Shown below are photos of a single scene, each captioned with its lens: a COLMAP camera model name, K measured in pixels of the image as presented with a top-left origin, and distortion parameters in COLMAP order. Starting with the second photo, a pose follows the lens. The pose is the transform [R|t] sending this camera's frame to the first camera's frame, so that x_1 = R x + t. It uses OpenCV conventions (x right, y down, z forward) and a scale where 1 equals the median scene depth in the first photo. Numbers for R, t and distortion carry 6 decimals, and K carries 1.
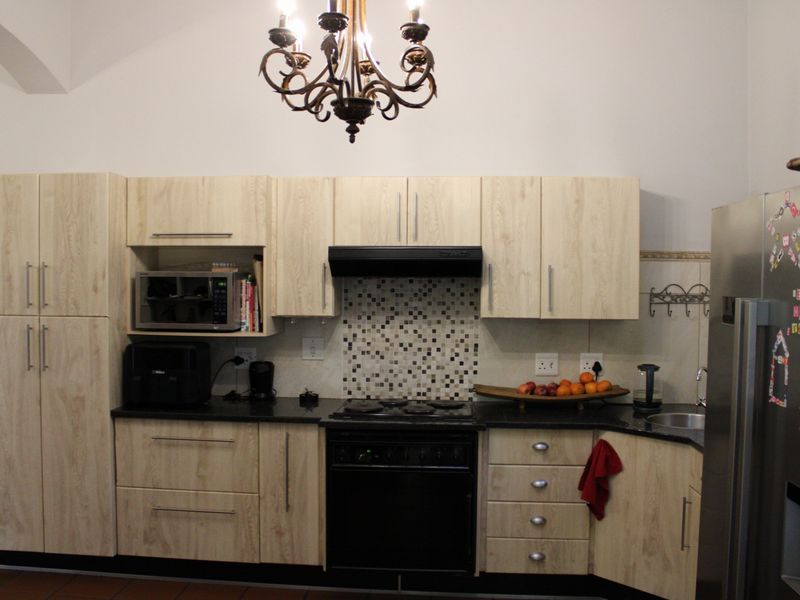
lens RADIAL K [[753.7, 0, 400.0], [0, 753.7, 300.0], [0, 0, 1]] dist [-0.116921, 0.018953]
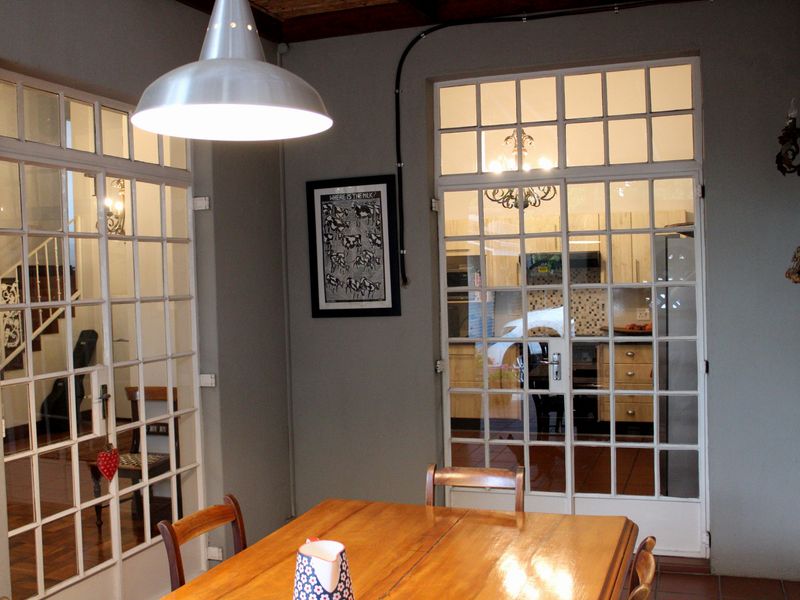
lens RADIAL K [[753.7, 0, 400.0], [0, 753.7, 300.0], [0, 0, 1]] dist [-0.116921, 0.018953]
pose [[0.959953, -0.026512, -0.278906, 0.143815], [0.029264, 0.999555, 0.005709, 0.026284], [0.278630, -0.013643, 0.960302, -0.924570]]
